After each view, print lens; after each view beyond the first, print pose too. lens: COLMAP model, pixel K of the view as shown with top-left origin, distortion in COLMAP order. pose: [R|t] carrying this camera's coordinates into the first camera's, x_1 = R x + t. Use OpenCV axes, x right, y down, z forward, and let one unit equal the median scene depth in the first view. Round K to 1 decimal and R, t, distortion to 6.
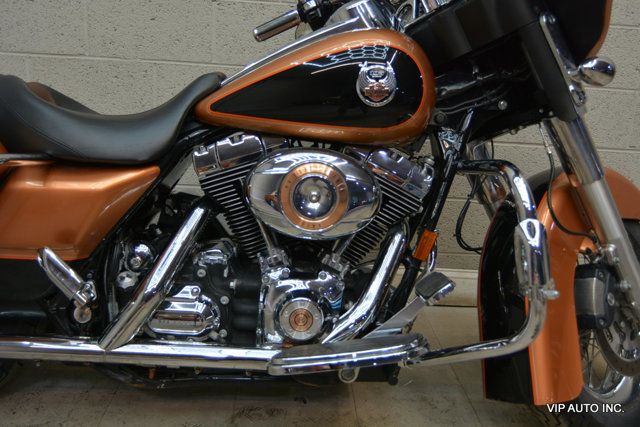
lens RADIAL K [[554.1, 0, 316.1], [0, 554.1, 211.5], [0, 0, 1]] dist [-0.022323, 0.008400]
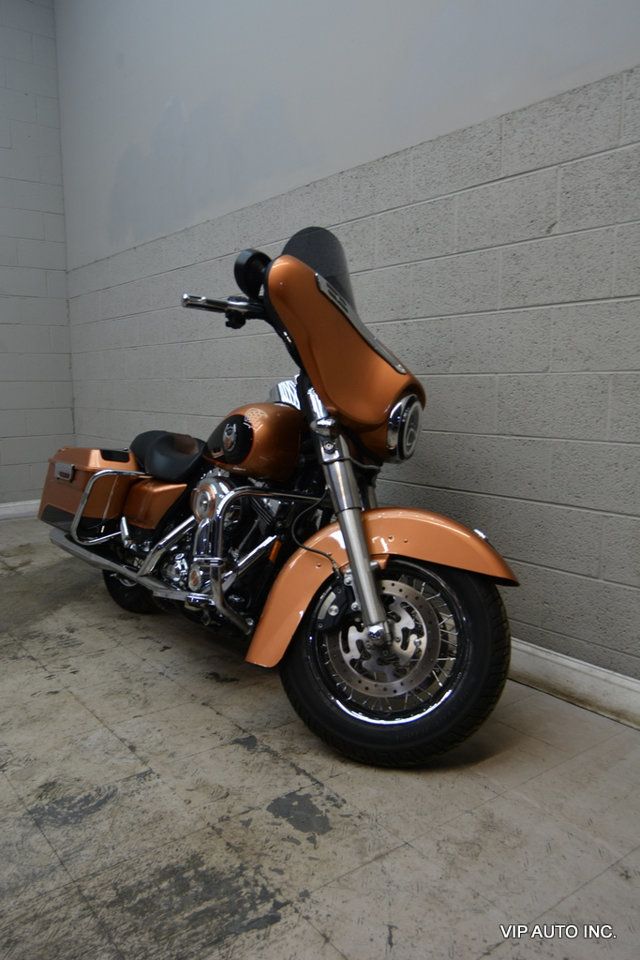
lens RADIAL K [[742.9, 0, 313.0], [0, 742.9, 493.9], [0, 0, 1]] dist [-0.006033, 0.000471]
pose [[0.564907, 0.058717, -0.823063, 1.831395], [-0.189786, 0.979969, -0.060349, 0.014916], [0.803032, 0.190298, 0.564735, -0.008324]]
